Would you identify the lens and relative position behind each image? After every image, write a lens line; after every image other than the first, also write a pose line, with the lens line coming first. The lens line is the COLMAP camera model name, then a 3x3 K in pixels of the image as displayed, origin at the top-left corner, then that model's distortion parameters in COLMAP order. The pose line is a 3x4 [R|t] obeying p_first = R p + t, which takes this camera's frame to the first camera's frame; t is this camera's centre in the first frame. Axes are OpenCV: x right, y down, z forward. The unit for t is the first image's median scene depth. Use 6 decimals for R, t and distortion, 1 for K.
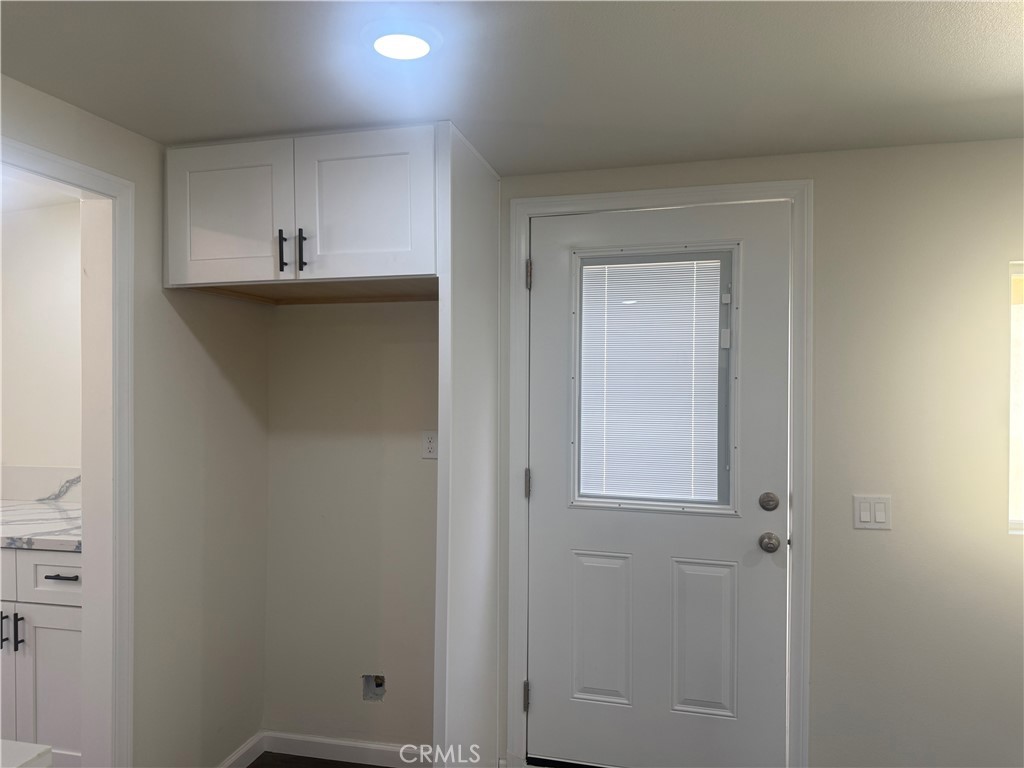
lens RADIAL K [[727.0, 0, 508.3], [0, 727.0, 389.9], [0, 0, 1]] dist [0.068704, -0.071358]
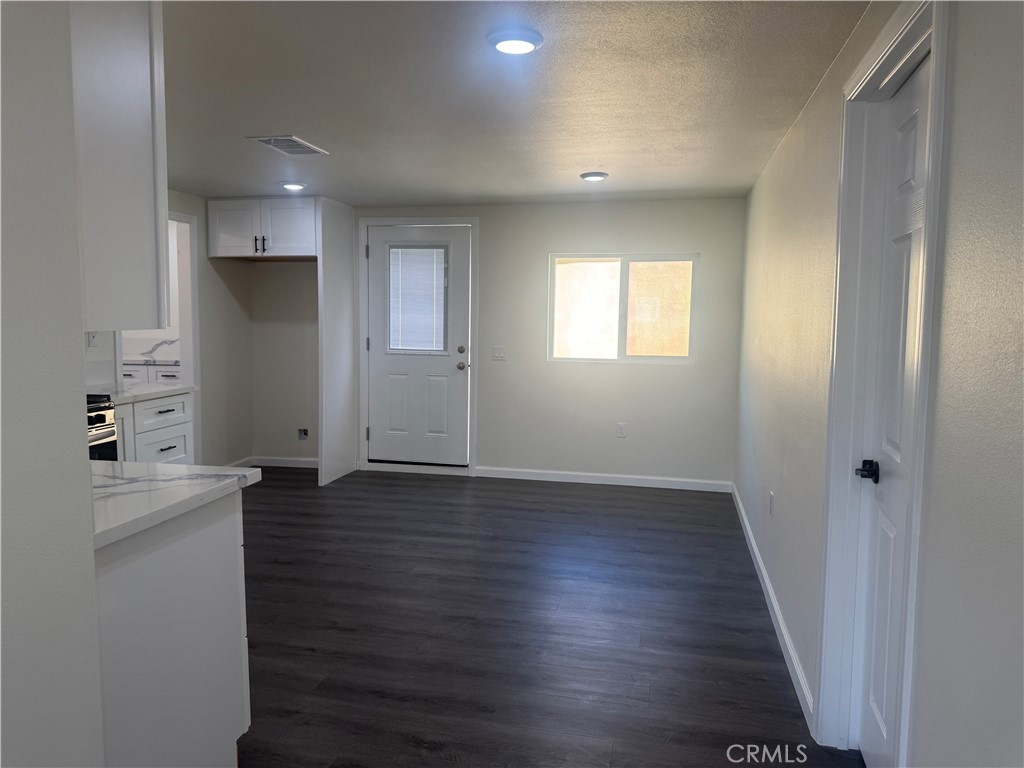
lens RADIAL K [[727.0, 0, 521.8], [0, 727.0, 389.1], [0, 0, 1]] dist [0.068704, -0.071358]
pose [[0.999396, 0.009259, 0.033482, 0.467751], [-0.012341, 0.995585, 0.093053, 0.053716], [-0.032472, -0.093410, 0.995098, -1.417176]]
